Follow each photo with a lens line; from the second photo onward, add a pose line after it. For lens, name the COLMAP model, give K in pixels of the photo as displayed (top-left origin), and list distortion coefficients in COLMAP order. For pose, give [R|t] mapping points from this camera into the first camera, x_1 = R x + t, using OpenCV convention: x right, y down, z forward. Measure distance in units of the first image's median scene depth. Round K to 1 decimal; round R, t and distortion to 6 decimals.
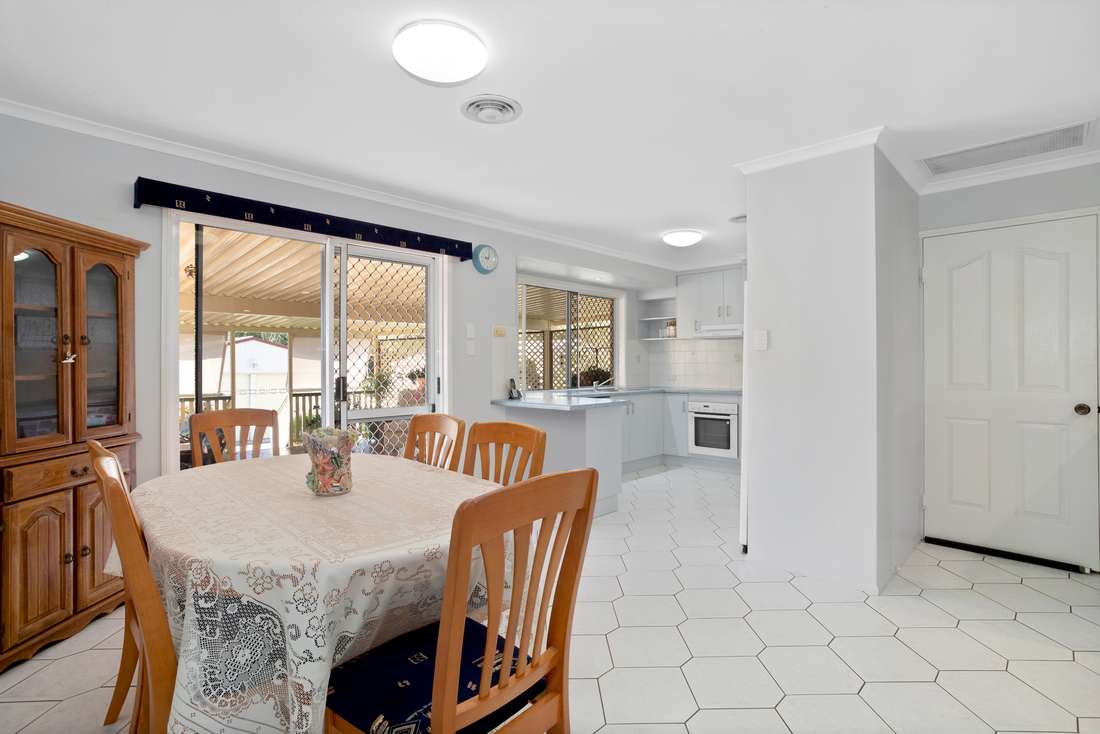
lens RADIAL K [[542.3, 0, 545.0], [0, 542.3, 364.2], [0, 0, 1]] dist [-0.061087, 0.000509]
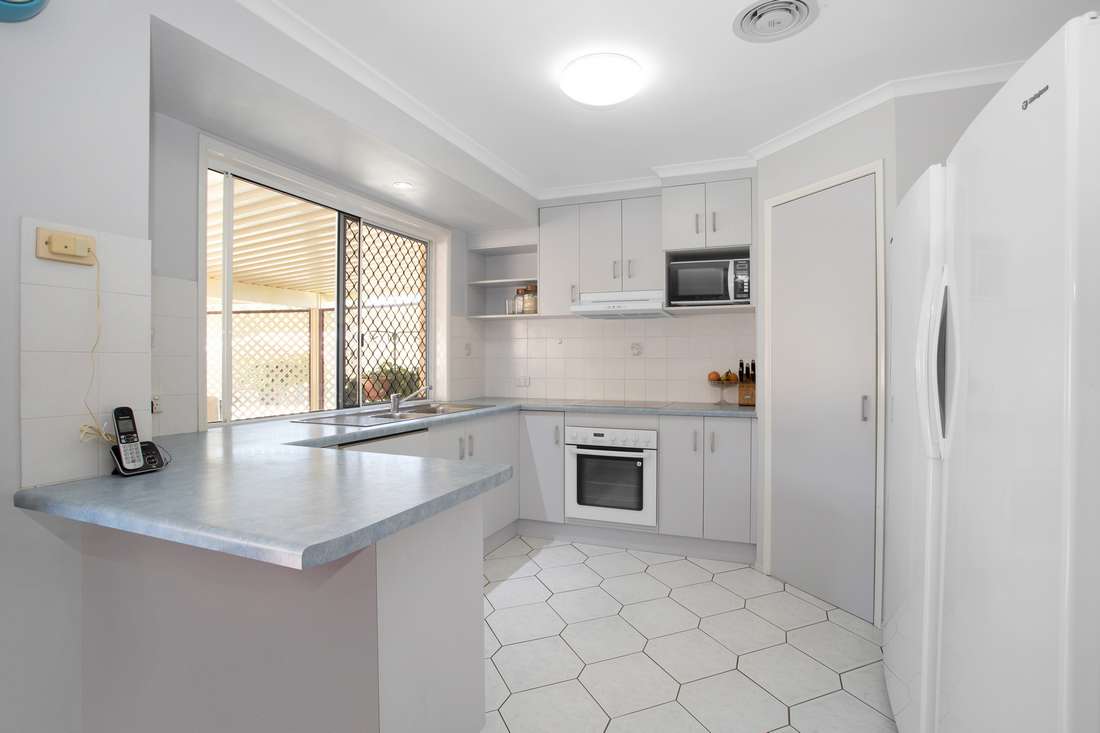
lens RADIAL K [[542.3, 0, 545.0], [0, 542.3, 363.7], [0, 0, 1]] dist [-0.061087, 0.000509]
pose [[0.929677, -0.001039, 0.368375, 0.037239], [-0.001521, 0.999977, 0.006657, 0.000282], [-0.368374, -0.006749, 0.929653, 0.472574]]
